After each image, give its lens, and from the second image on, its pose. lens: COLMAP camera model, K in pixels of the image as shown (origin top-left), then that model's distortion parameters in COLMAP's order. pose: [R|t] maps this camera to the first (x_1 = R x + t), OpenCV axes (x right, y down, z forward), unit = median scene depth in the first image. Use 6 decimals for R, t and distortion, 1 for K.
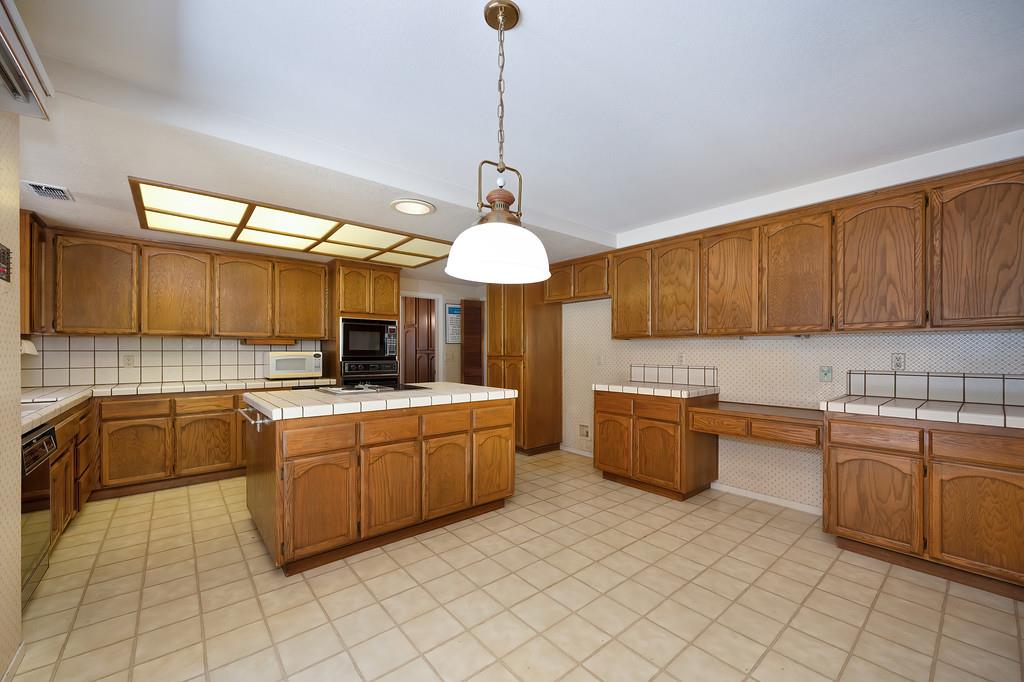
lens RADIAL K [[406.5, 0, 511.3], [0, 406.5, 350.0], [0, 0, 1]] dist [-0.003377, 0.000016]
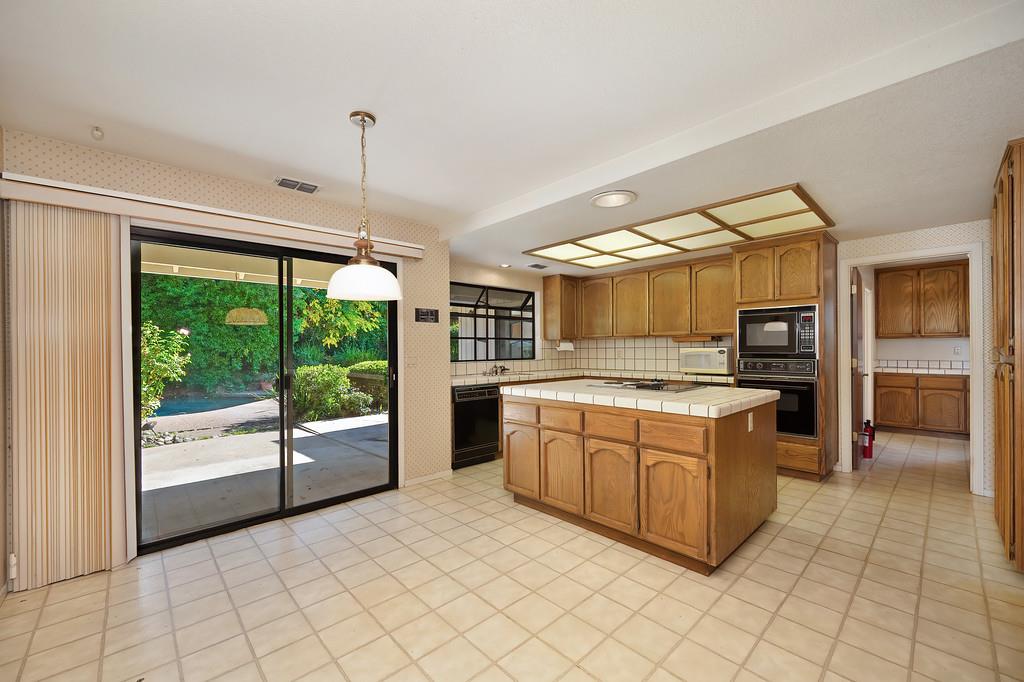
lens RADIAL K [[406.5, 0, 510.8], [0, 406.5, 347.8], [0, 0, 1]] dist [-0.003377, 0.000016]
pose [[0.051909, -0.003402, -0.998646, 0.544279], [0.011948, 0.999925, -0.002786, 0.000992], [0.998580, -0.011787, 0.051946, 0.537825]]
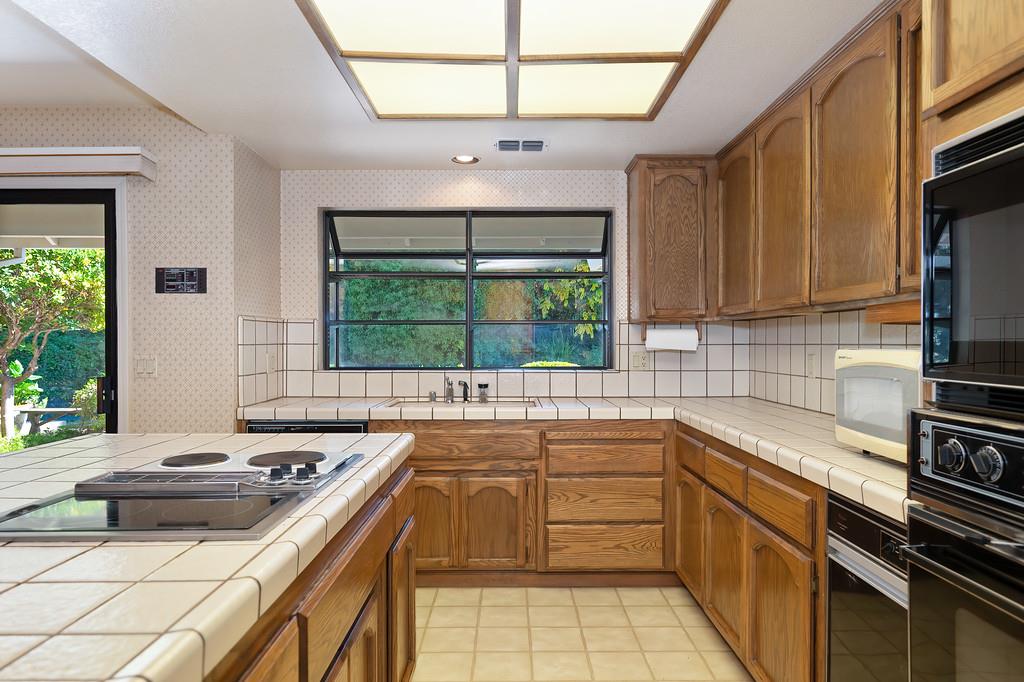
lens RADIAL K [[624.7, 0, 512.8], [0, 624.7, 341.2], [0, 0, 1]] dist [-0.003843, -0.000462]
pose [[-0.639385, -0.000585, -0.768886, -0.153394], [0.004226, 0.999982, -0.004274, -0.000319], [0.768875, -0.005982, -0.639371, 1.255758]]
